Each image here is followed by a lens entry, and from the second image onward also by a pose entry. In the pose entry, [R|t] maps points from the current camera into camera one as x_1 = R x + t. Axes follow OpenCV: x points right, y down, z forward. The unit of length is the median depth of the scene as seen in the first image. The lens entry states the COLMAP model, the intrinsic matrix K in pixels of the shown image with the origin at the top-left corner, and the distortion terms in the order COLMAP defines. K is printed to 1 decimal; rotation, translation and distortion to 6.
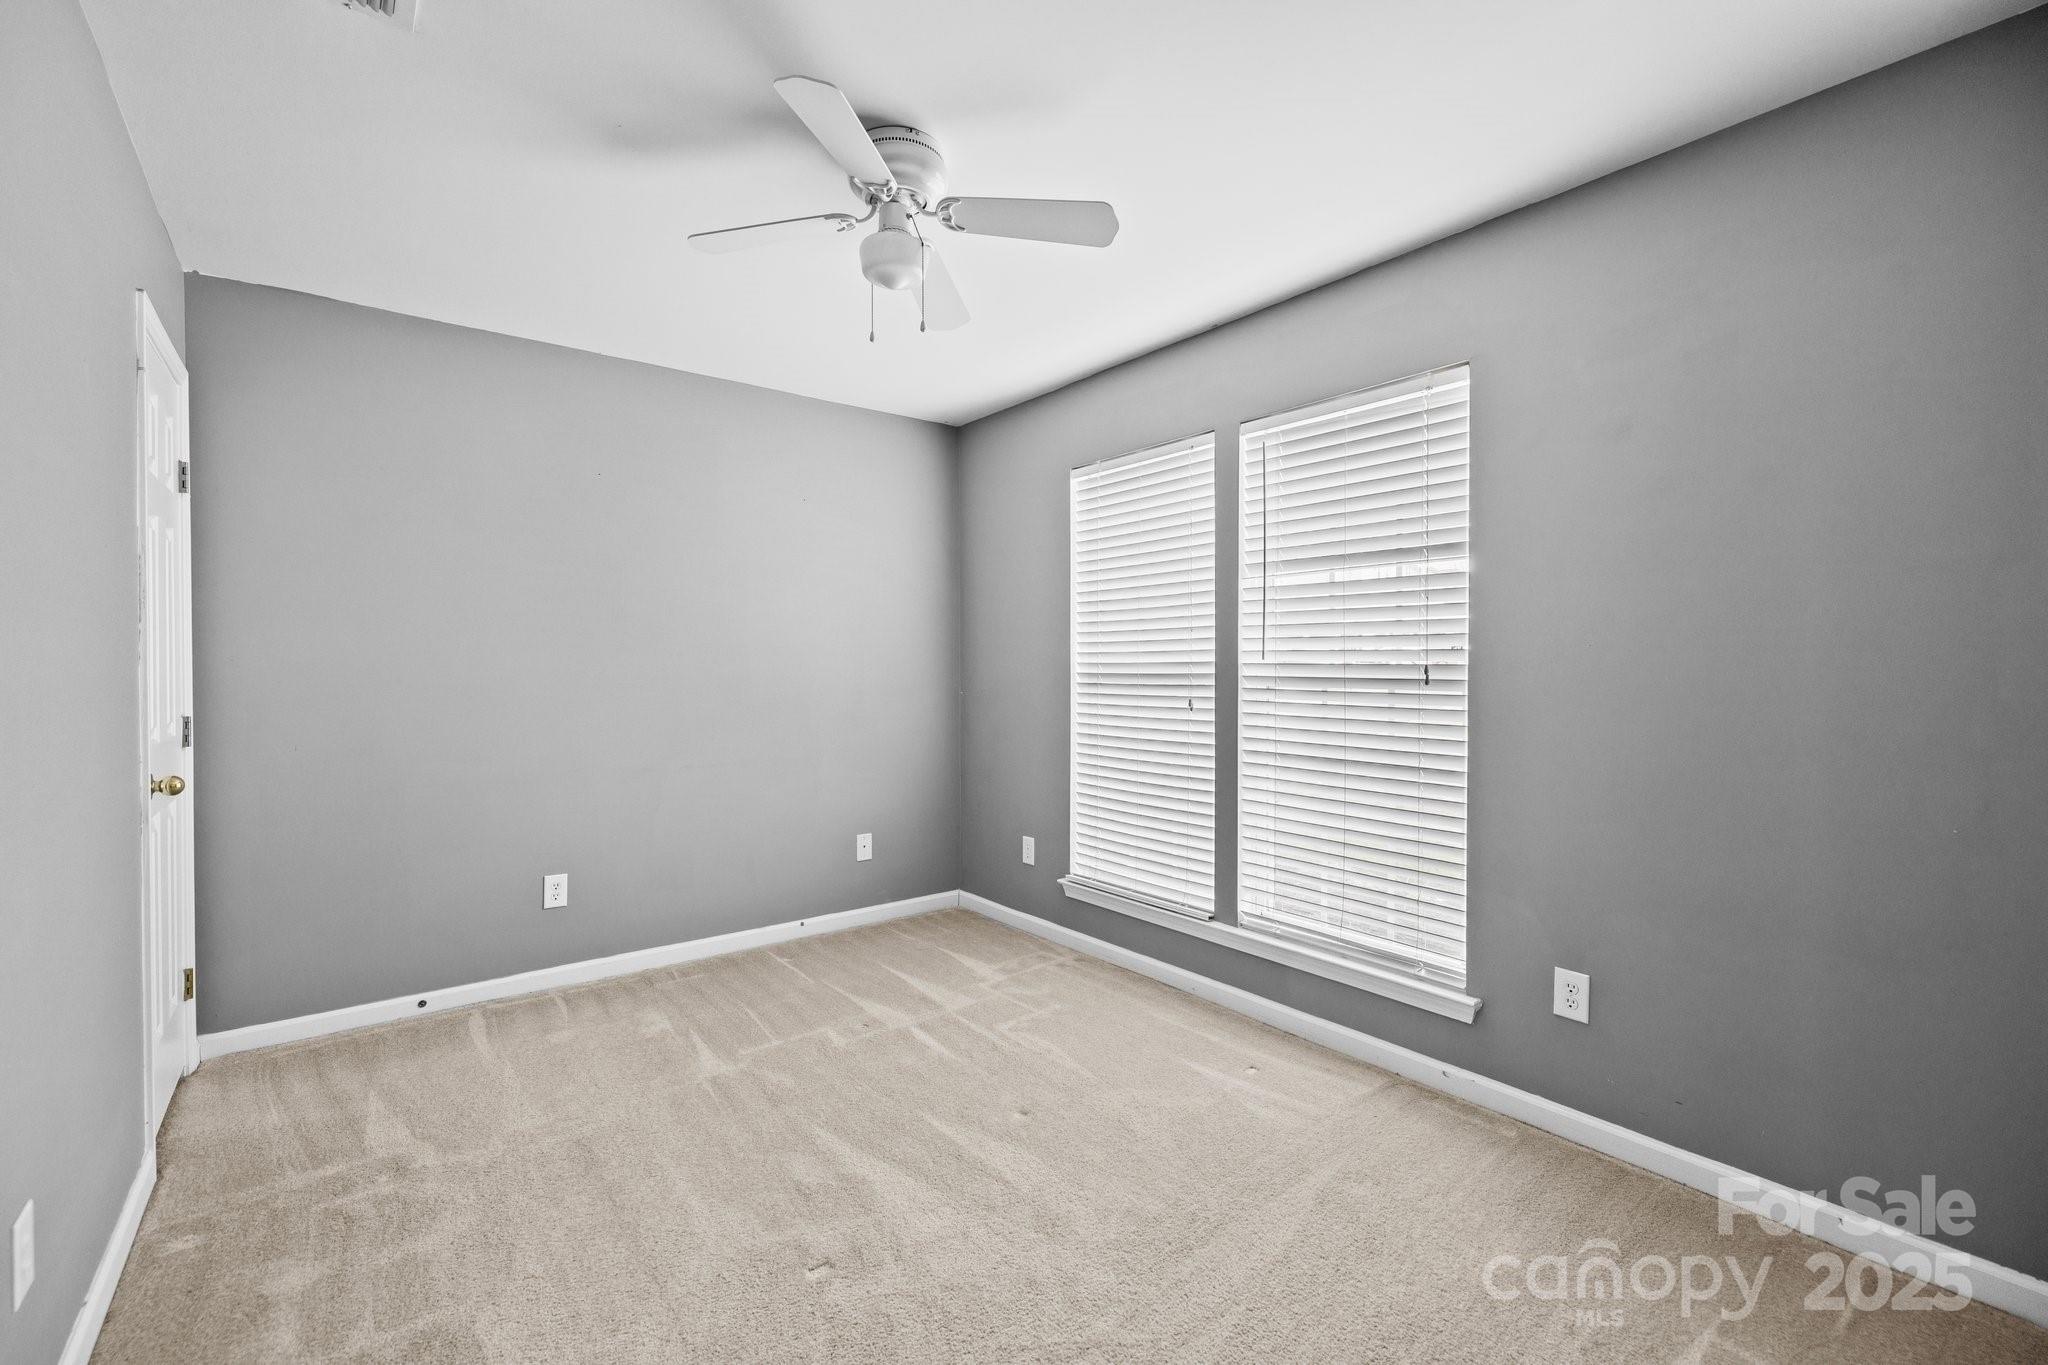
lens RADIAL K [[865.5, 0, 1030.7], [0, 865.5, 676.8], [0, 0, 1]] dist [-0.002174, 0.000130]
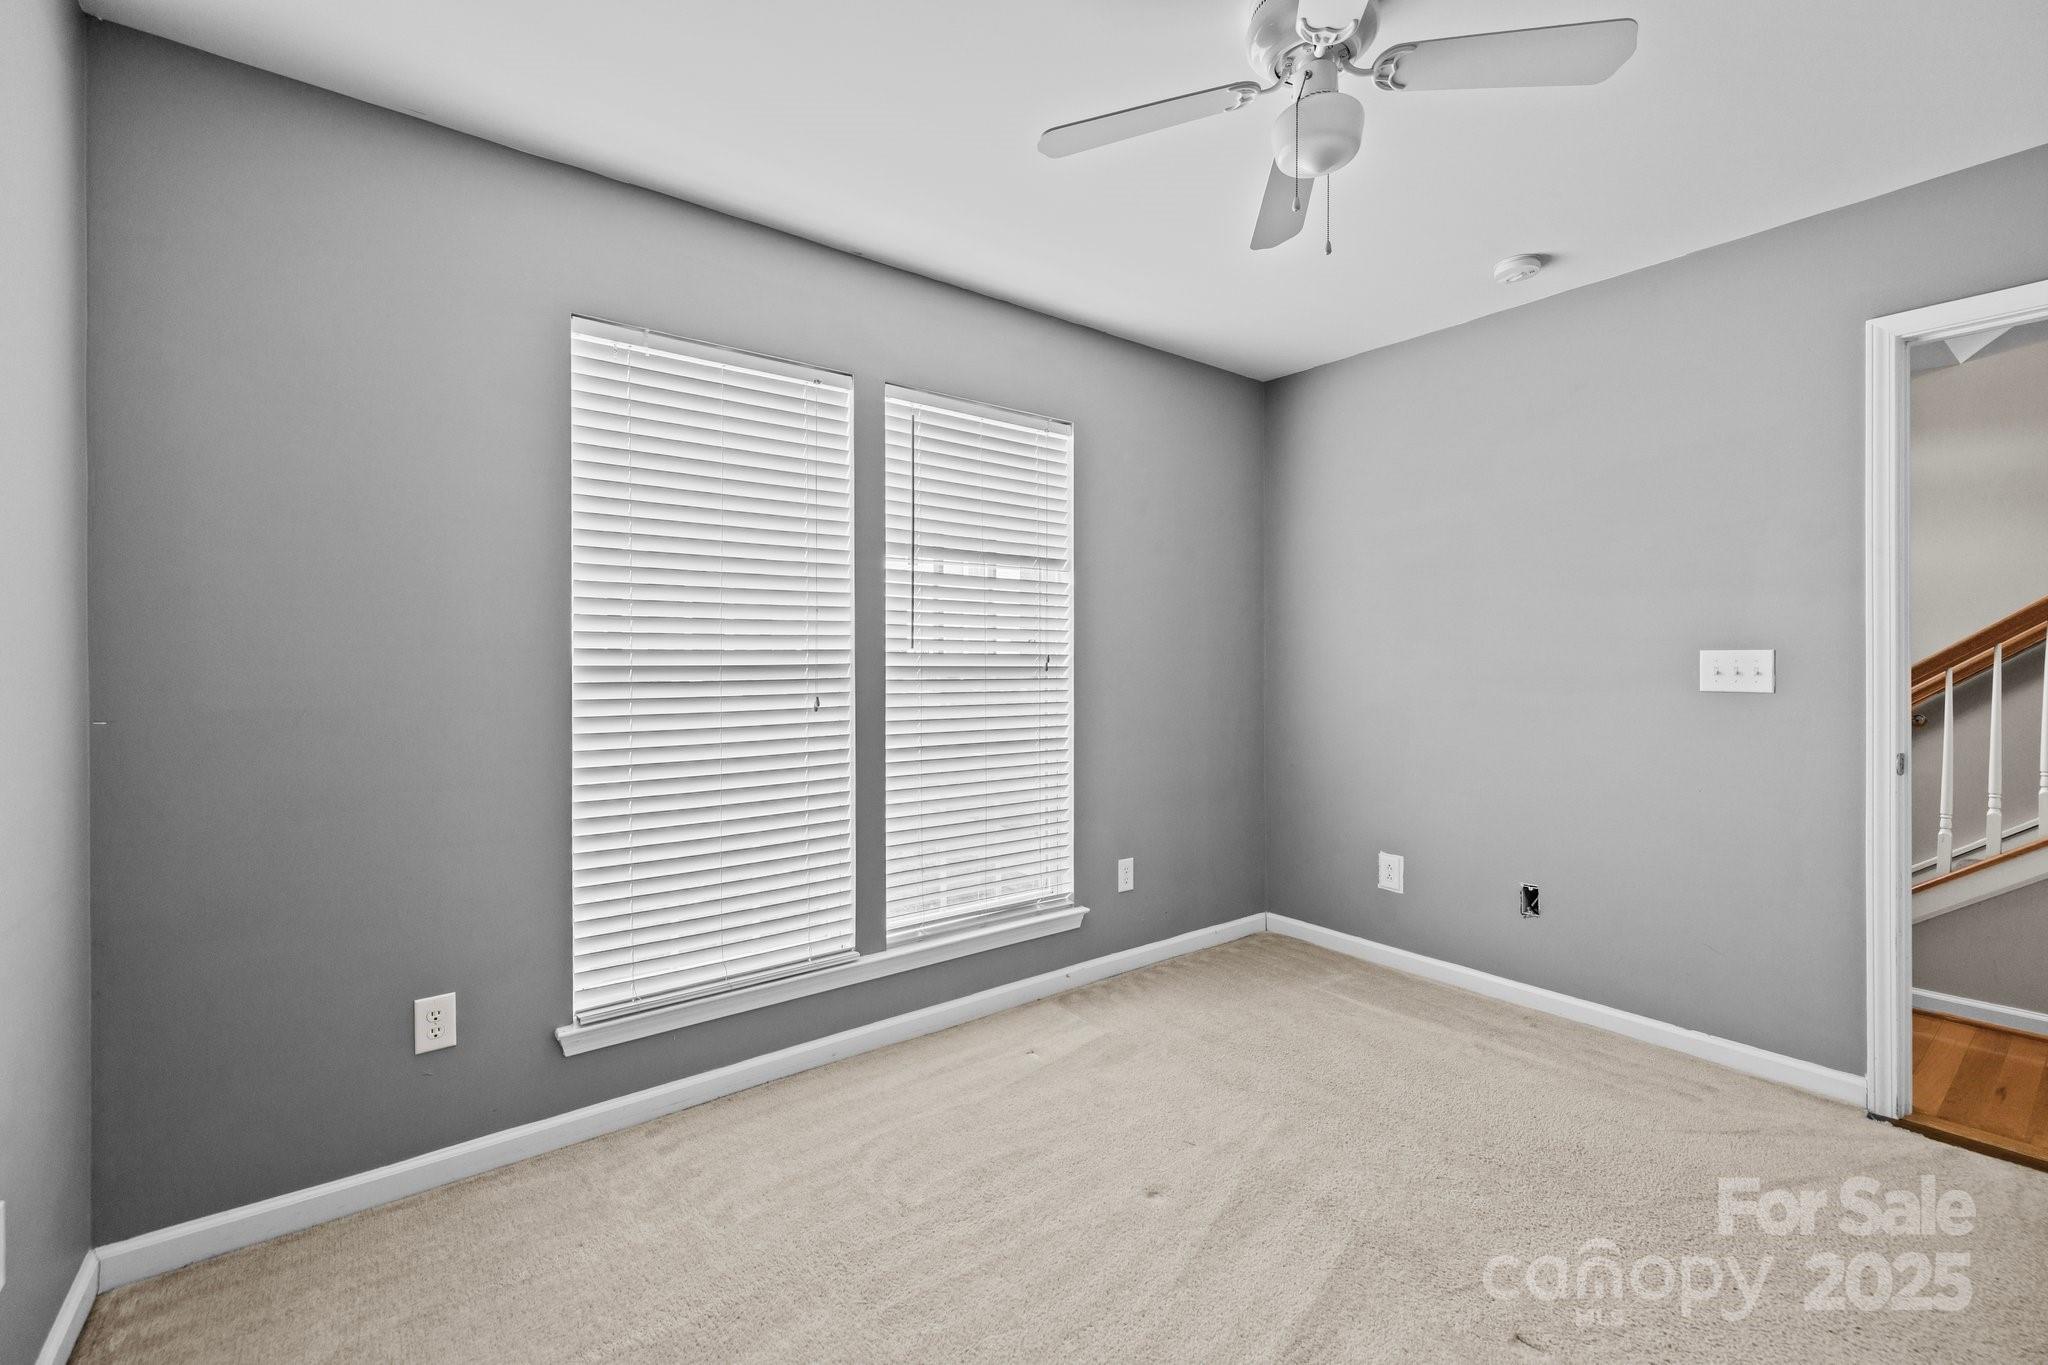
lens RADIAL K [[865.5, 0, 1037.1], [0, 865.5, 668.2], [0, 0, 1]] dist [-0.002174, 0.000130]
pose [[0.006790, -0.007511, 0.999949, -0.645446], [0.015295, 0.999856, 0.007406, -0.003378], [-0.999860, 0.015244, 0.006904, 0.836610]]
